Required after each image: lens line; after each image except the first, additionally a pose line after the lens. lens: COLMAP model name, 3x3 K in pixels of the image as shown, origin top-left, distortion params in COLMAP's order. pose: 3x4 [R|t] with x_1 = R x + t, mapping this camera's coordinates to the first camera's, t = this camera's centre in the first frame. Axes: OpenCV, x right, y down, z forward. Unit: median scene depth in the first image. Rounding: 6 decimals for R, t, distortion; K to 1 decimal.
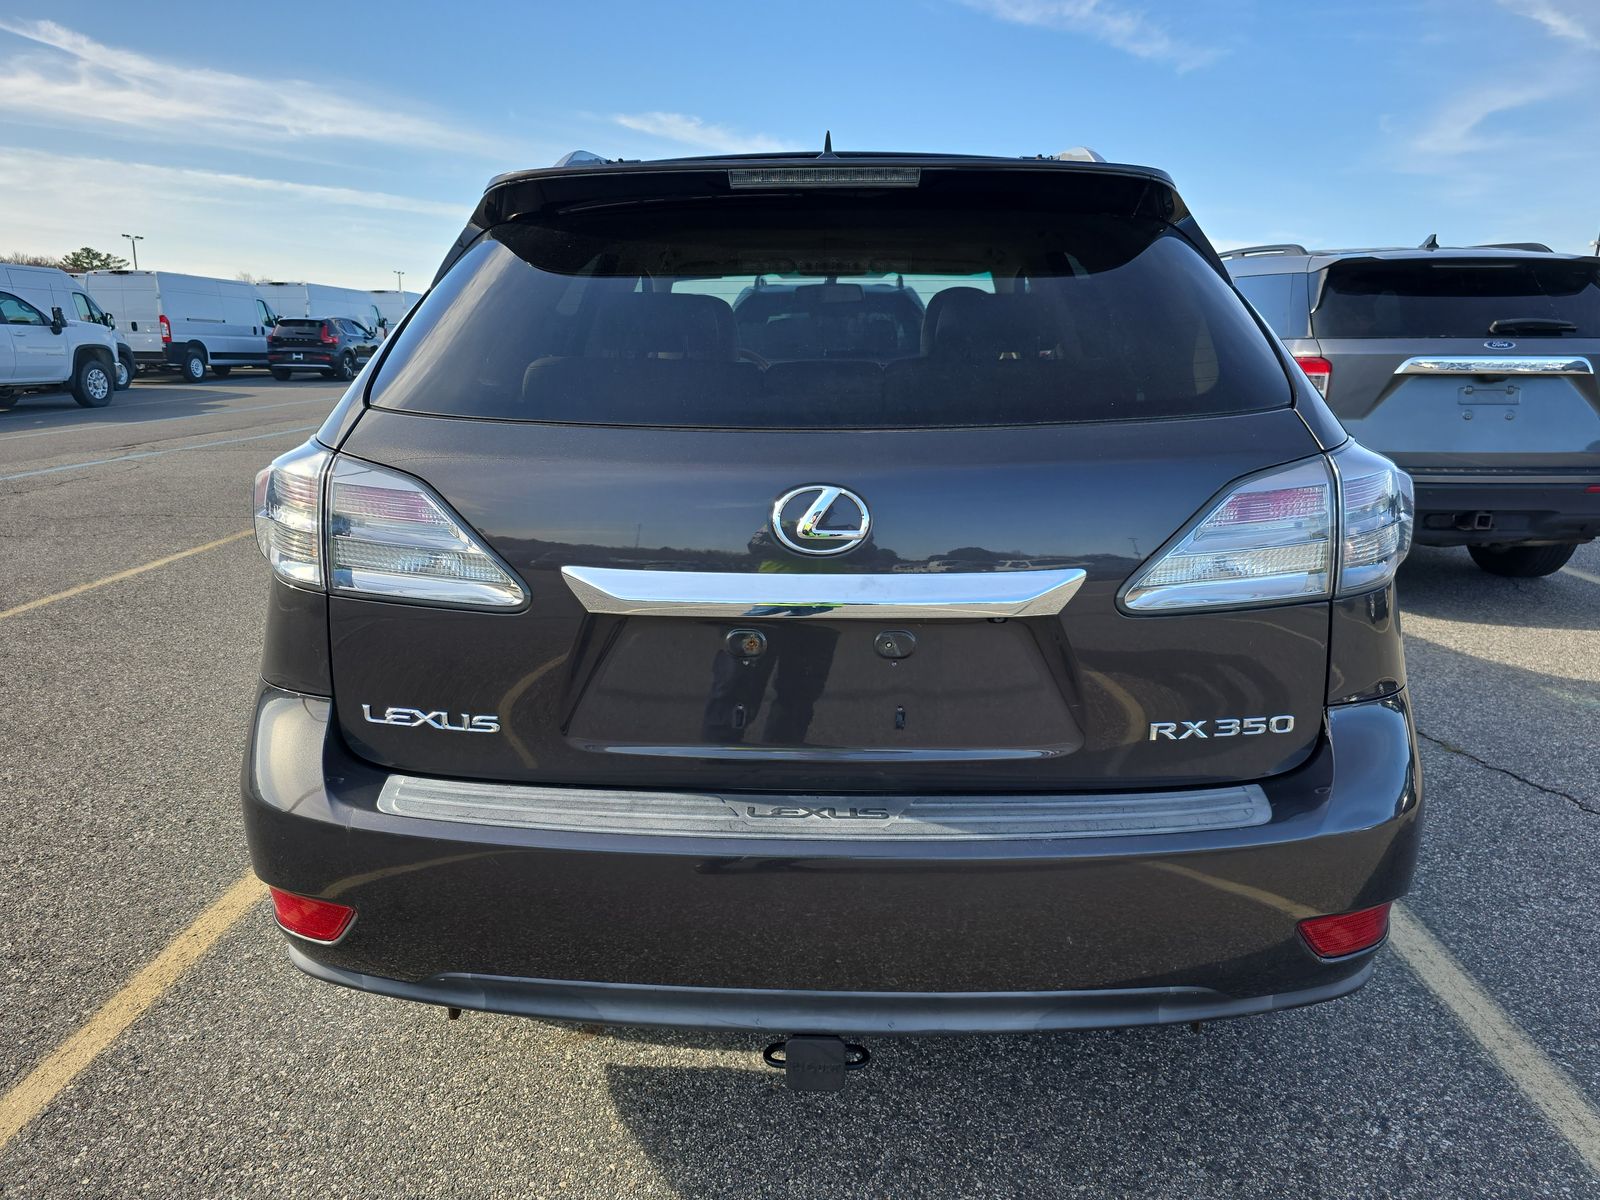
lens RADIAL K [[1088.9, 0, 788.8], [0, 1088.9, 593.0], [0, 0, 1]] dist [0.010450, -0.007933]
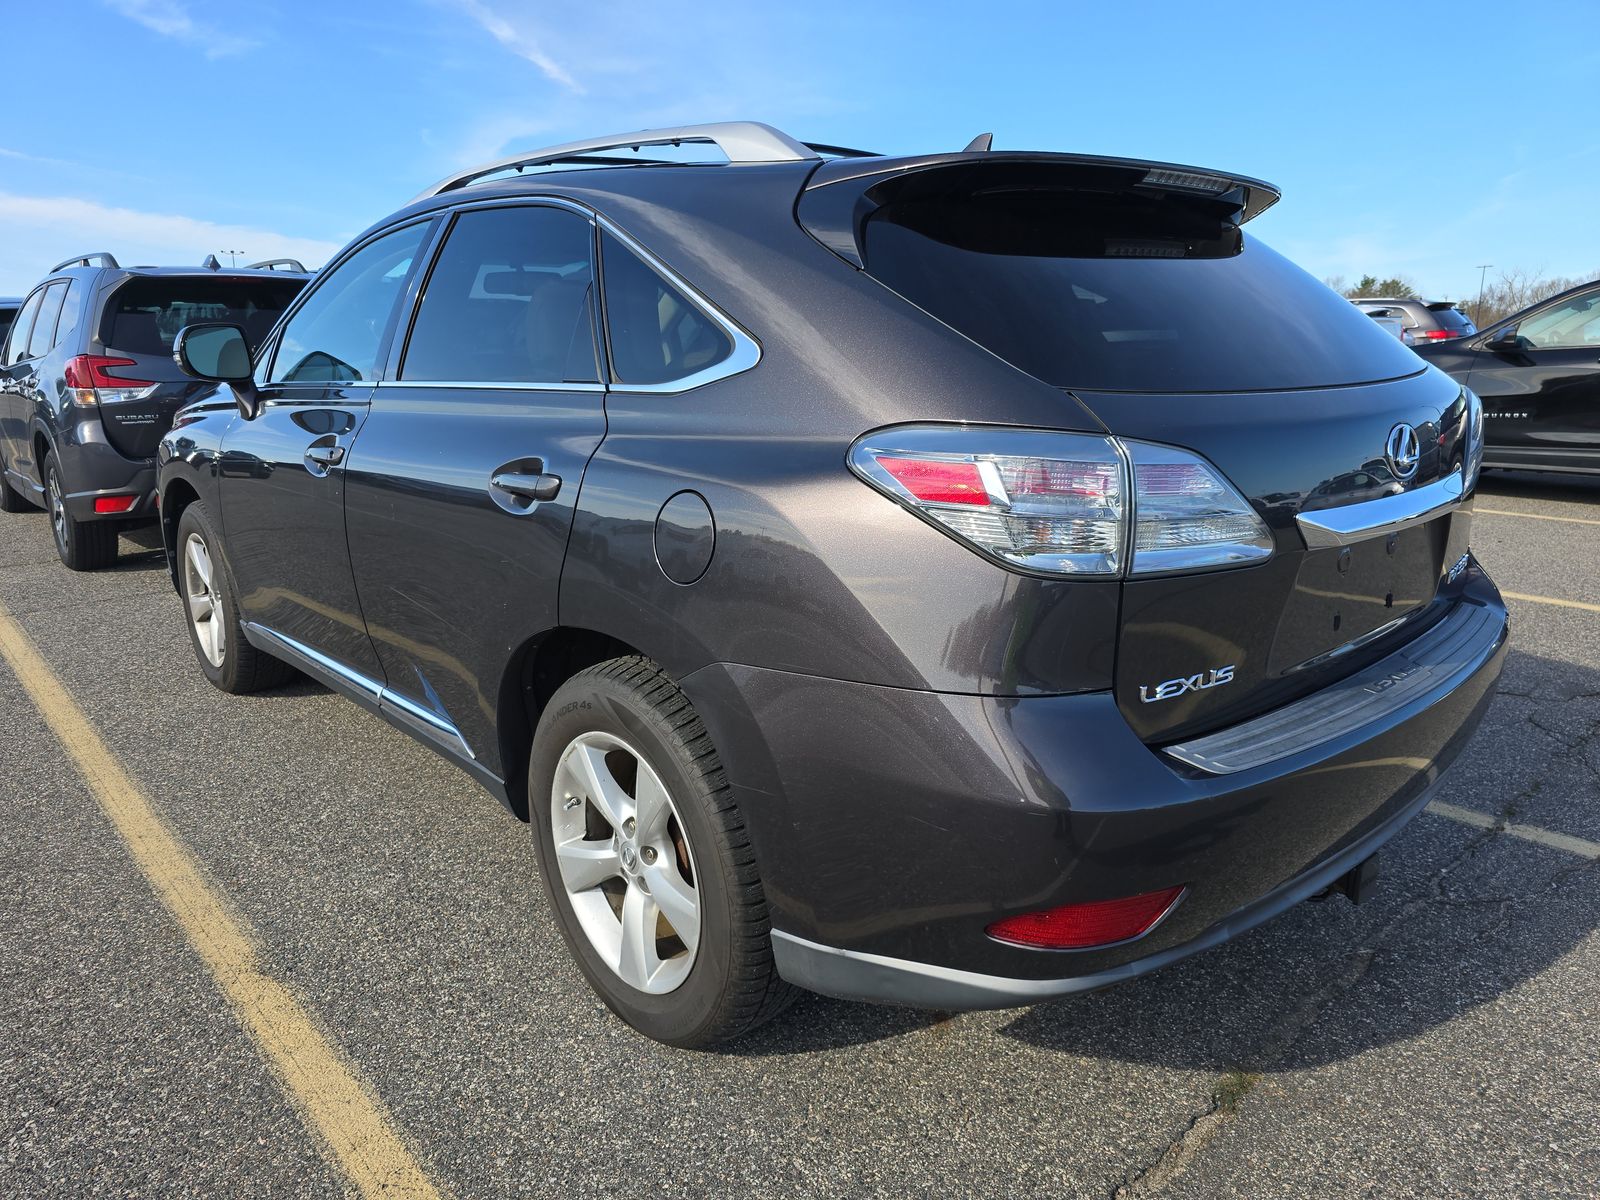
lens RADIAL K [[1088.9, 0, 783.7], [0, 1088.9, 604.4], [0, 0, 1]] dist [0.010450, -0.007933]
pose [[0.720159, -0.174955, 0.671388, -1.285215], [0.168866, 0.982784, 0.074969, -0.100925], [-0.672946, 0.059385, 0.737304, 0.491347]]
